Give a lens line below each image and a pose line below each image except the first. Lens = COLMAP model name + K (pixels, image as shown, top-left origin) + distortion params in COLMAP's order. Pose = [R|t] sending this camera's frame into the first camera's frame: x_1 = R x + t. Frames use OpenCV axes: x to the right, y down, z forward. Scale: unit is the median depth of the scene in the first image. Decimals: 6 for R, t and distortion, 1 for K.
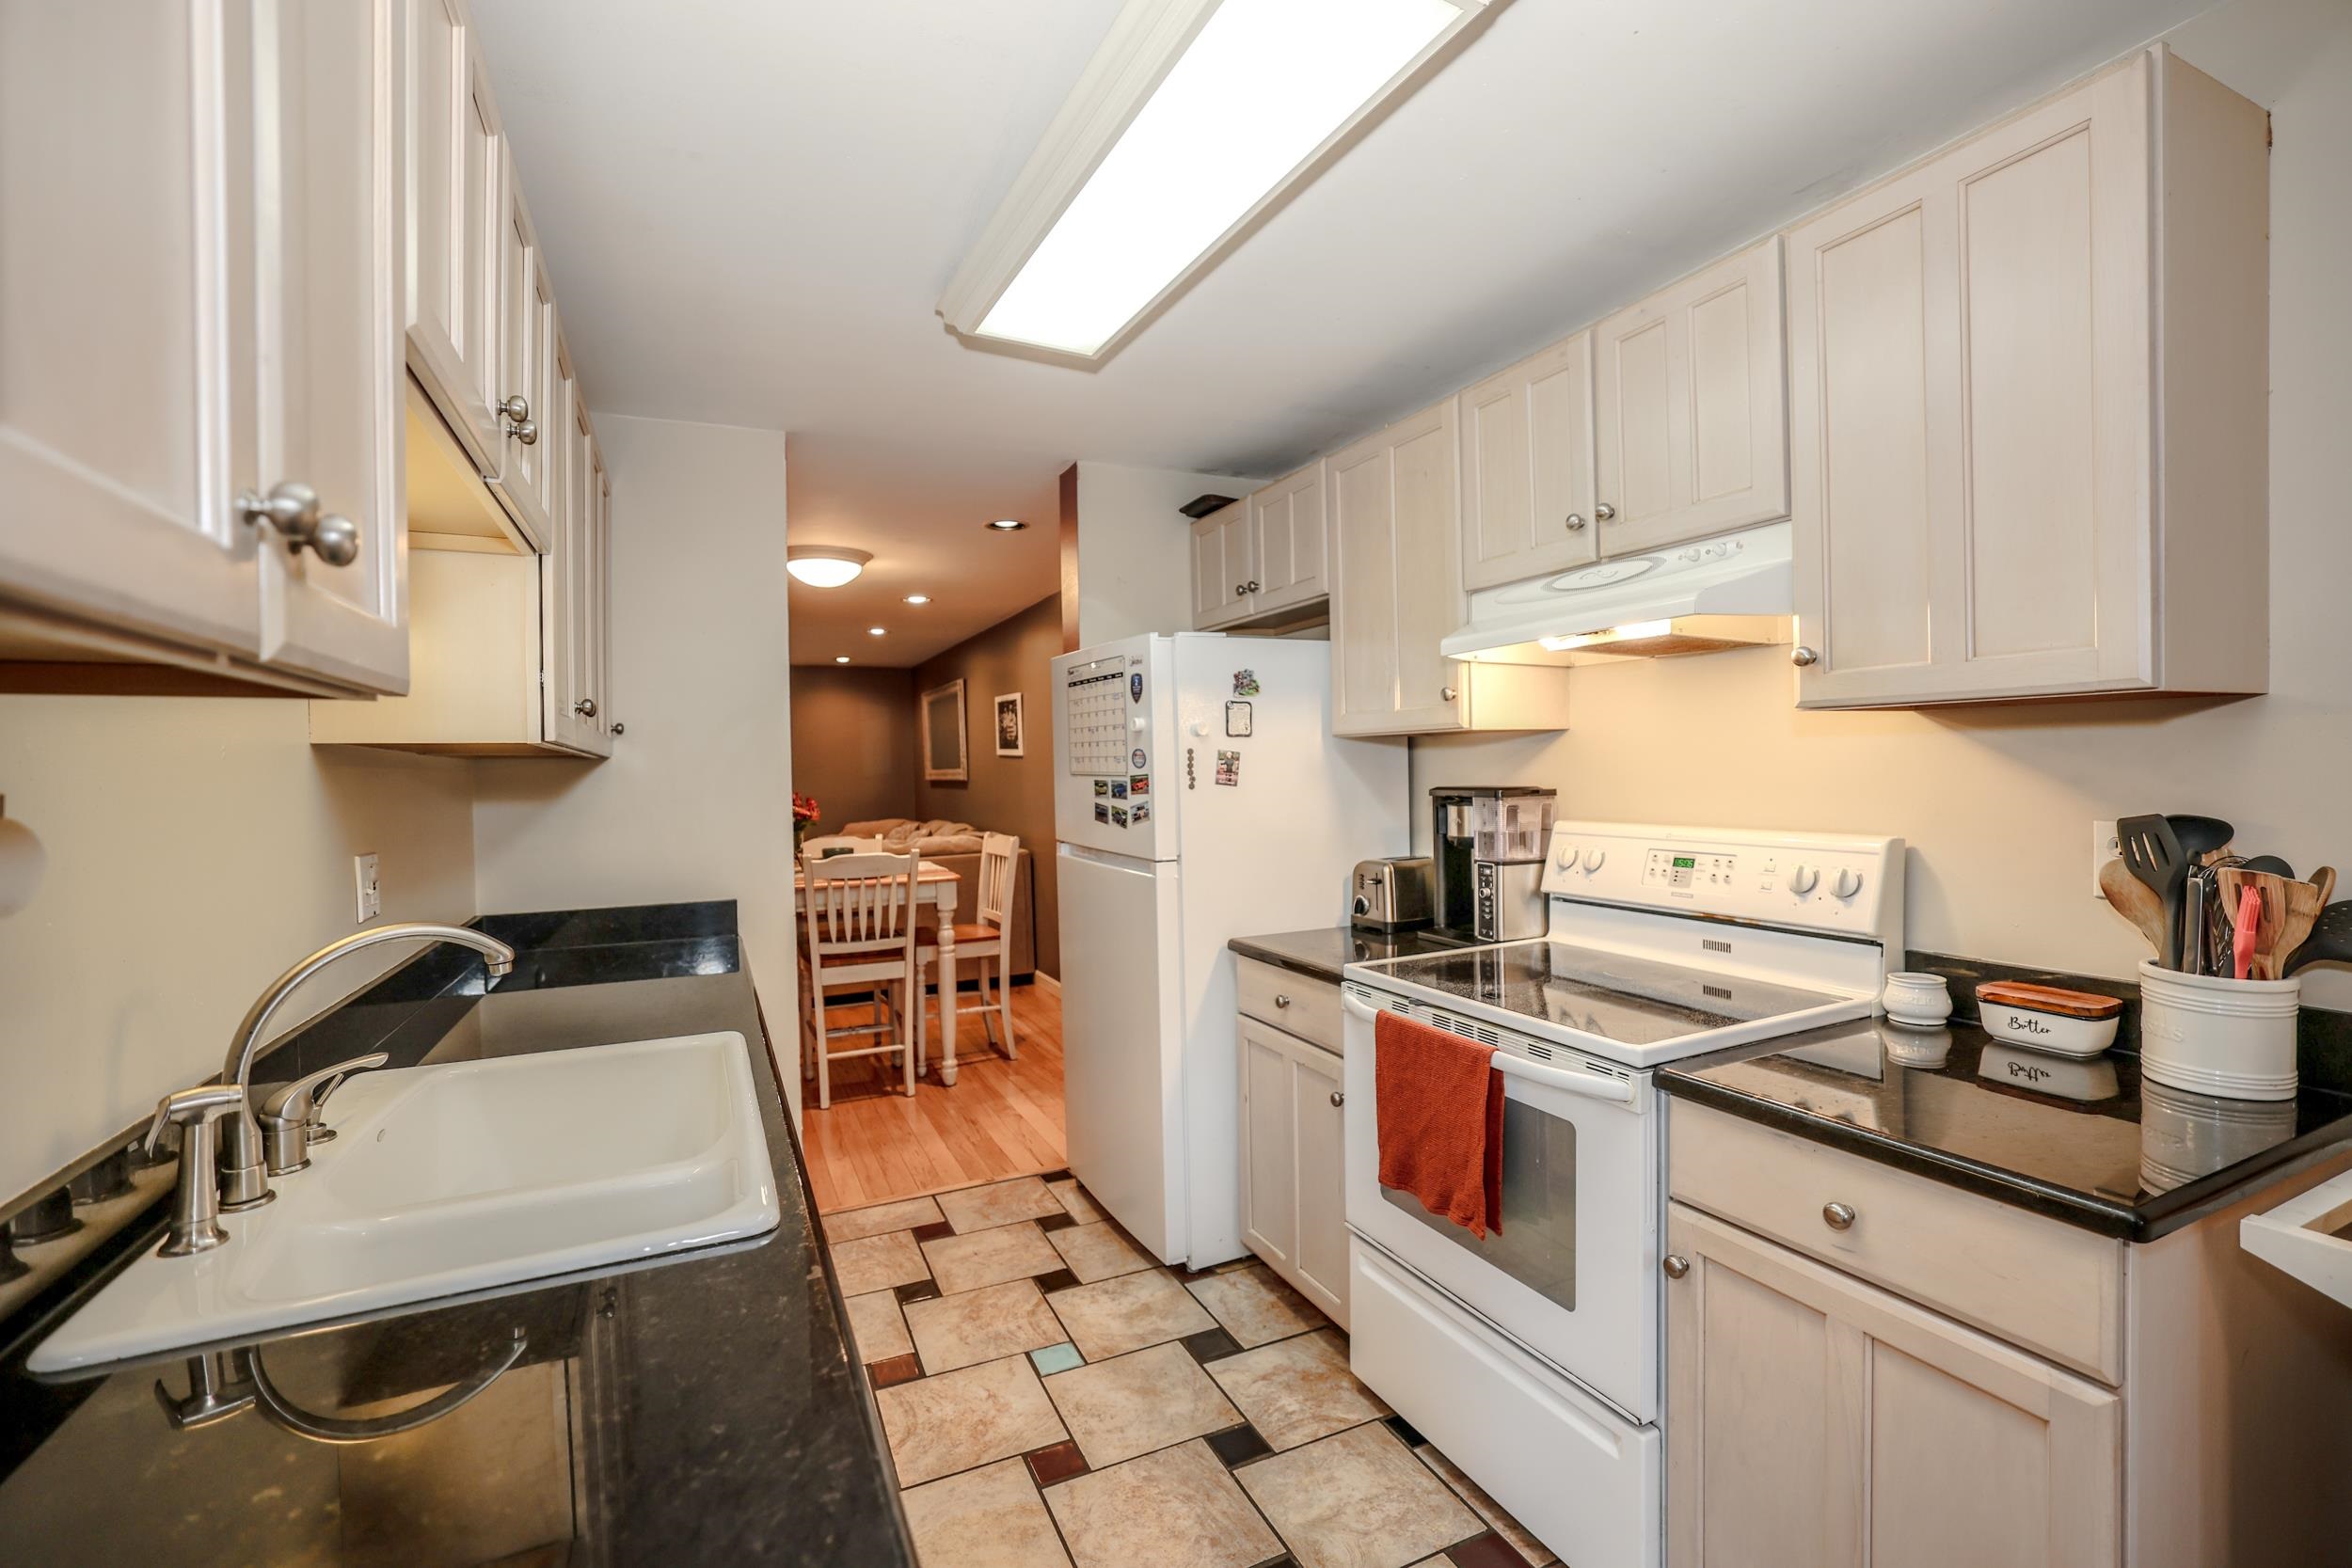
lens RADIAL K [[1031.6, 0, 1188.1], [0, 1031.6, 781.2], [0, 0, 1]] dist [-0.044986, 0.018994]
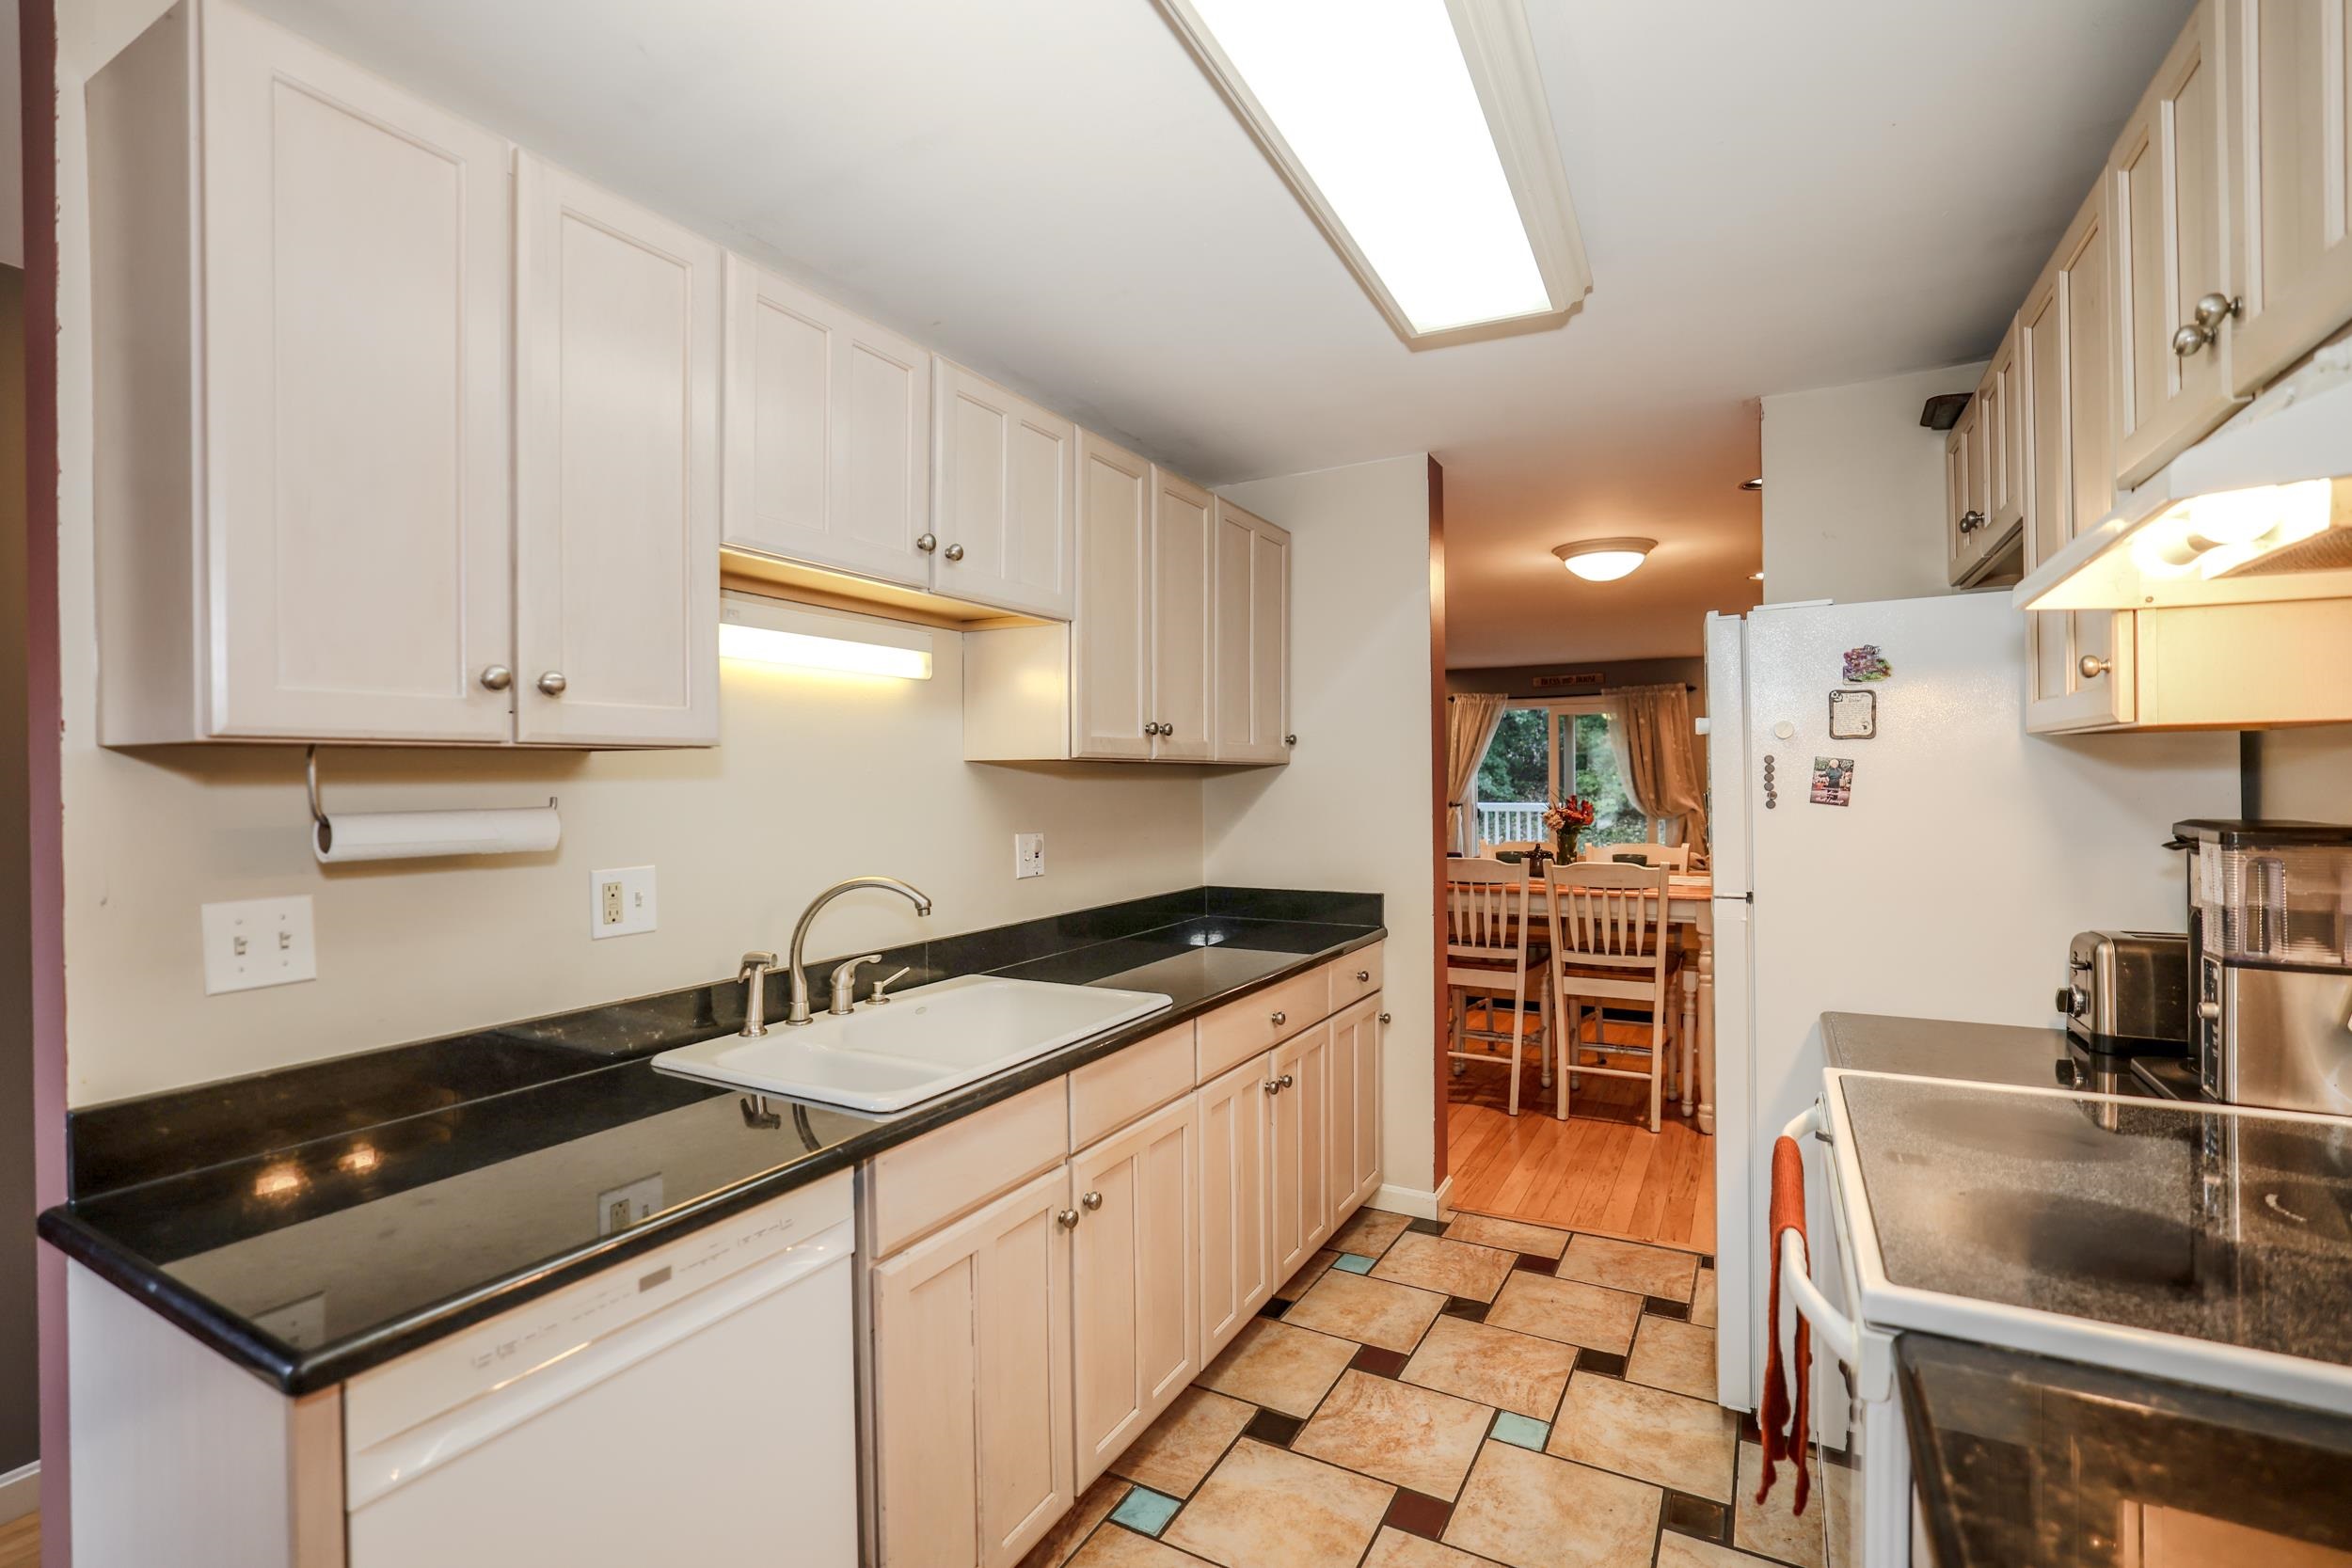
lens RADIAL K [[1060.4, 0, 1176.0], [0, 1060.4, 784.0], [0, 0, 1]] dist [-0.045818, 0.020814]
pose [[0.572565, 0.018293, -0.819655, 0.394377], [-0.011632, 0.999832, 0.014188, -0.016555], [0.819777, 0.001411, 0.572681, 0.191386]]
